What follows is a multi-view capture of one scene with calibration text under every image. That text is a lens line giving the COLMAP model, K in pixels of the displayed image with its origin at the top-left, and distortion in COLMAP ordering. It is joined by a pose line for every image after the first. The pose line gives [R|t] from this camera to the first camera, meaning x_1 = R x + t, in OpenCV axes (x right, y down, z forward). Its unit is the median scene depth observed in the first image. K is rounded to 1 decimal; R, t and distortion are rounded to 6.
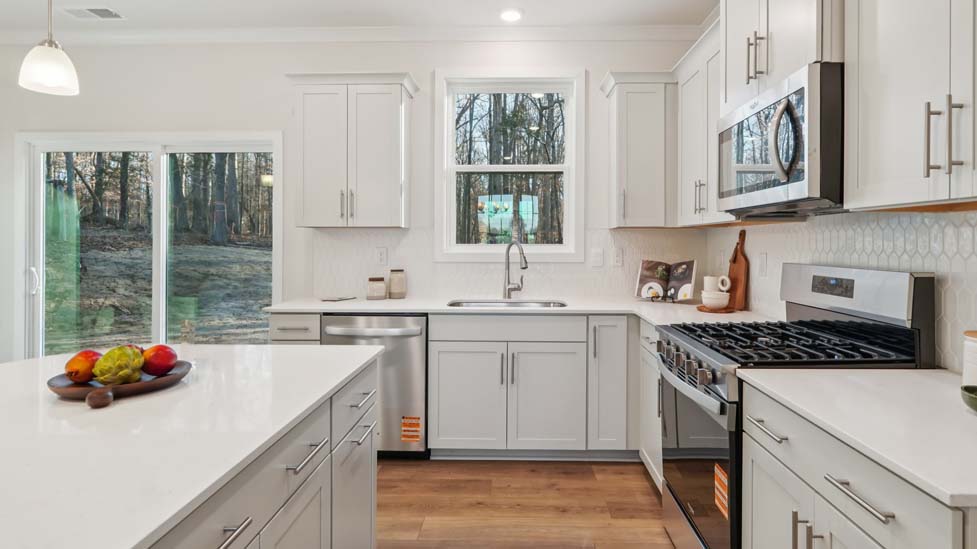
lens RADIAL K [[513.7, 0, 505.5], [0, 513.7, 240.6], [0, 0, 1]] dist [-0.003827, 0.001594]
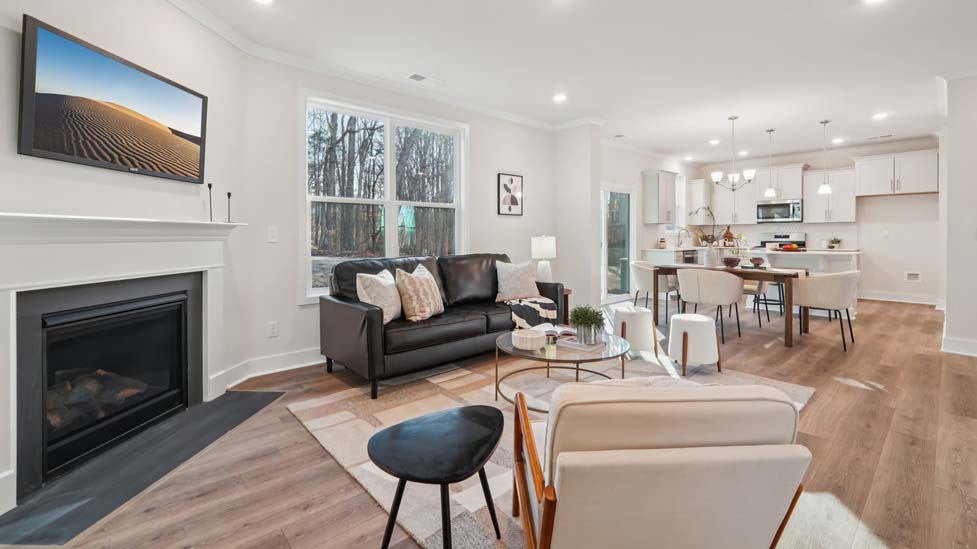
lens RADIAL K [[412.6, 0, 489.7], [0, 412.6, 242.1], [0, 0, 1]] dist [-0.015359, 0.006531]
pose [[0.736038, -0.014761, 0.676780, -2.852772], [0.004309, 0.999844, 0.017121, 0.037189], [-0.676927, -0.009686, 0.735987, -0.050153]]
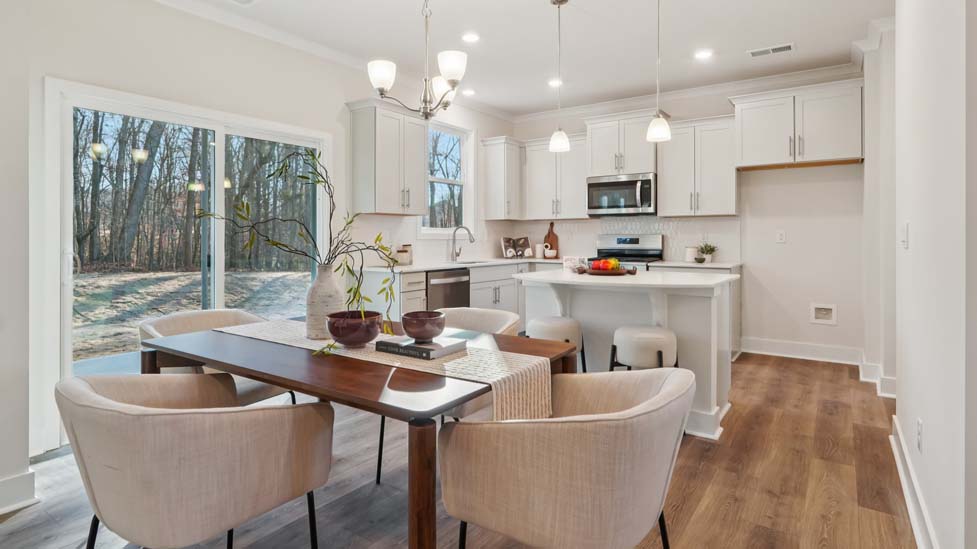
lens RADIAL K [[505.7, 0, 487.1], [0, 505.7, 239.0], [0, 0, 1]] dist [-0.004694, -0.000067]
pose [[0.556712, -0.005494, 0.830687, -1.450909], [0.000574, 0.999980, 0.006229, 0.036817], [-0.830705, -0.002991, 0.556705, 0.024449]]
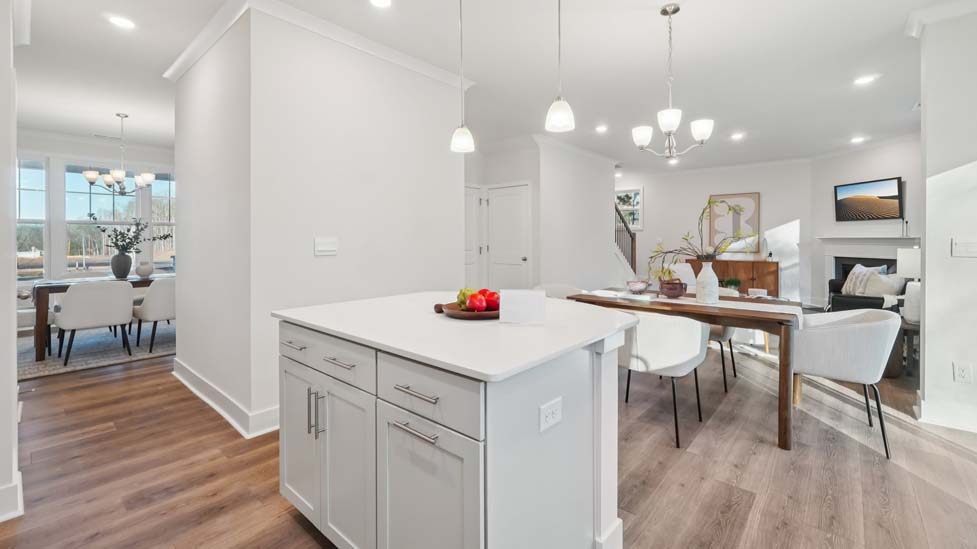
lens RADIAL K [[412.6, 0, 489.7], [0, 412.6, 242.1], [0, 0, 1]] dist [-0.015359, 0.006531]
pose [[-0.646702, 0.003562, -0.762734, 0.096173], [0.001022, 0.999992, 0.003804, 0.022116], [0.762742, 0.001681, -0.646701, 0.849907]]
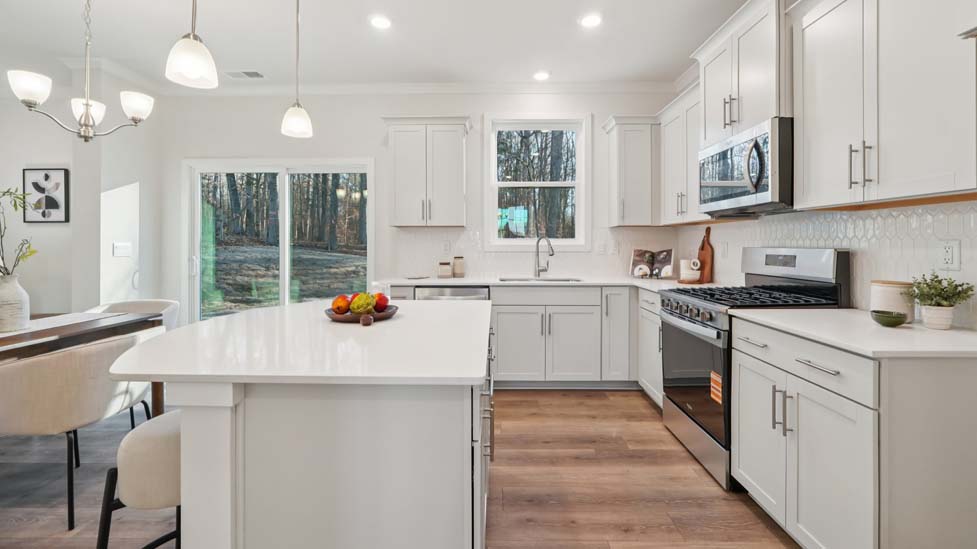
lens RADIAL K [[412.6, 0, 489.7], [0, 412.6, 242.1], [0, 0, 1]] dist [-0.015359, 0.006531]
pose [[0.999961, -0.002797, 0.008407, -0.154853], [0.002807, 0.999995, -0.001251, 0.020982], [-0.008403, 0.001275, 0.999964, -0.139744]]
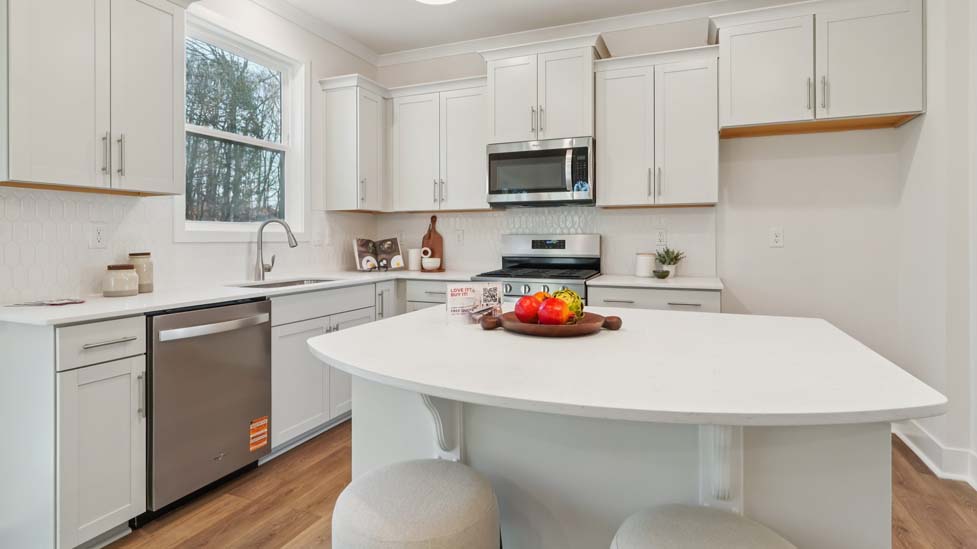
lens RADIAL K [[505.7, 0, 487.1], [0, 505.7, 239.0], [0, 0, 1]] dist [-0.004694, -0.000067]
pose [[0.365675, -0.003554, 0.930736, -0.795121], [-0.000671, 0.999991, 0.004082, 0.038594], [-0.930742, -0.002117, 0.365670, 0.326225]]
